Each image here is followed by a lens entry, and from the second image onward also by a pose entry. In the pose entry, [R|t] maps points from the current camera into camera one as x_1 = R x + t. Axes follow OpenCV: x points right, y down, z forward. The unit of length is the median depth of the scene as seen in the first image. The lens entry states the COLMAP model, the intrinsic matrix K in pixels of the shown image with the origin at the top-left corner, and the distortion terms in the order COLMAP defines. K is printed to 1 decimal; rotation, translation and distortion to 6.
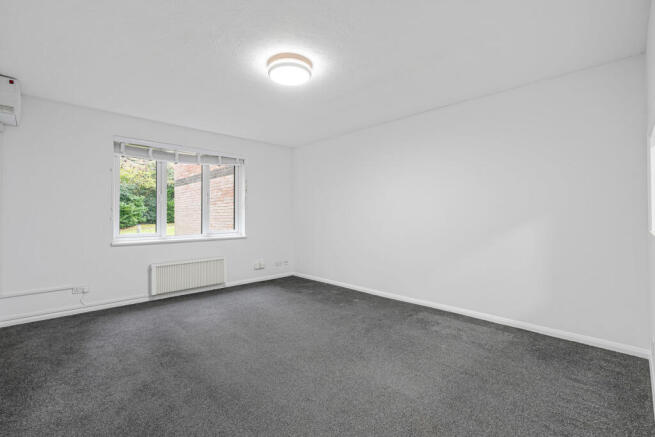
lens RADIAL K [[296.2, 0, 327.0], [0, 296.2, 214.6], [0, 0, 1]] dist [0.010641, -0.000257]
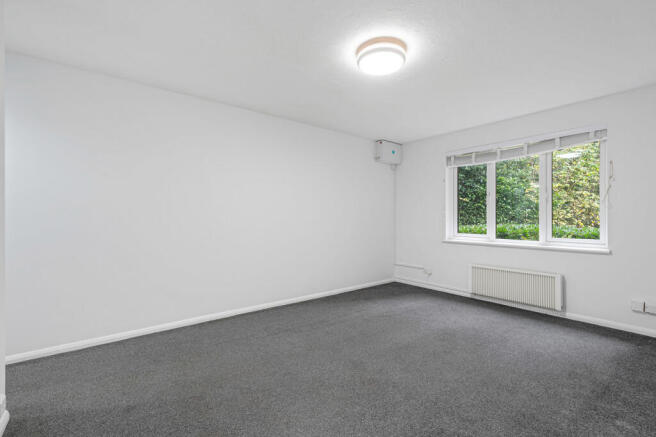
lens RADIAL K [[296.6, 0, 327.5], [0, 296.6, 214.6], [0, 0, 1]] dist [0.010641, -0.000257]
pose [[-0.083195, -0.007919, -0.996502, 0.521582], [-0.000535, 0.999969, -0.007902, 0.001365], [0.996533, -0.000124, -0.083196, 0.590227]]
